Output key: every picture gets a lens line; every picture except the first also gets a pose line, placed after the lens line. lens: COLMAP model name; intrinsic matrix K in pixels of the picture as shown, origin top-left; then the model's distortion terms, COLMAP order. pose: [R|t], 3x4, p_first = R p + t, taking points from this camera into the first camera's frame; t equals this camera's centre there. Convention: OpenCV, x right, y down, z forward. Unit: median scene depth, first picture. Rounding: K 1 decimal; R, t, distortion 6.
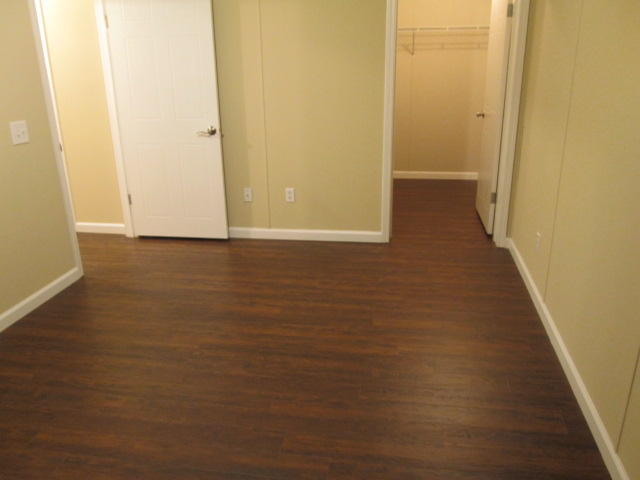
lens RADIAL K [[535.7, 0, 320.0], [0, 535.7, 240.0], [0, 0, 1]] dist [-0.037575, 0.006740]
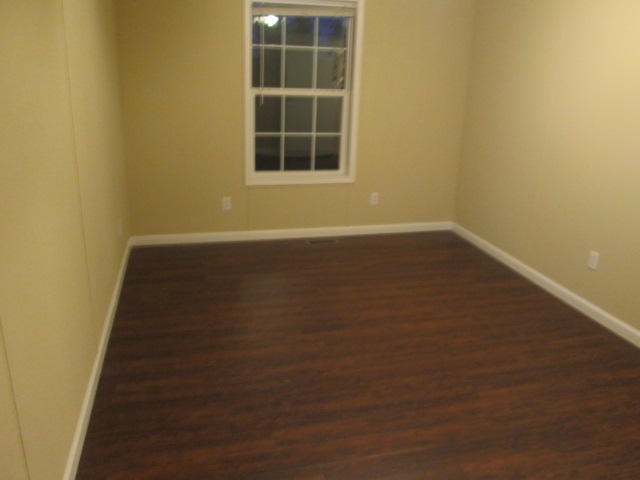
lens RADIAL K [[535.7, 0, 320.0], [0, 535.7, 240.0], [0, 0, 1]] dist [-0.037575, 0.006740]
pose [[-0.916705, 0.115455, -0.382520, 0.370985], [-0.139573, 0.804509, 0.577308, -0.545528], [0.374394, 0.582611, -0.721383, 1.495550]]
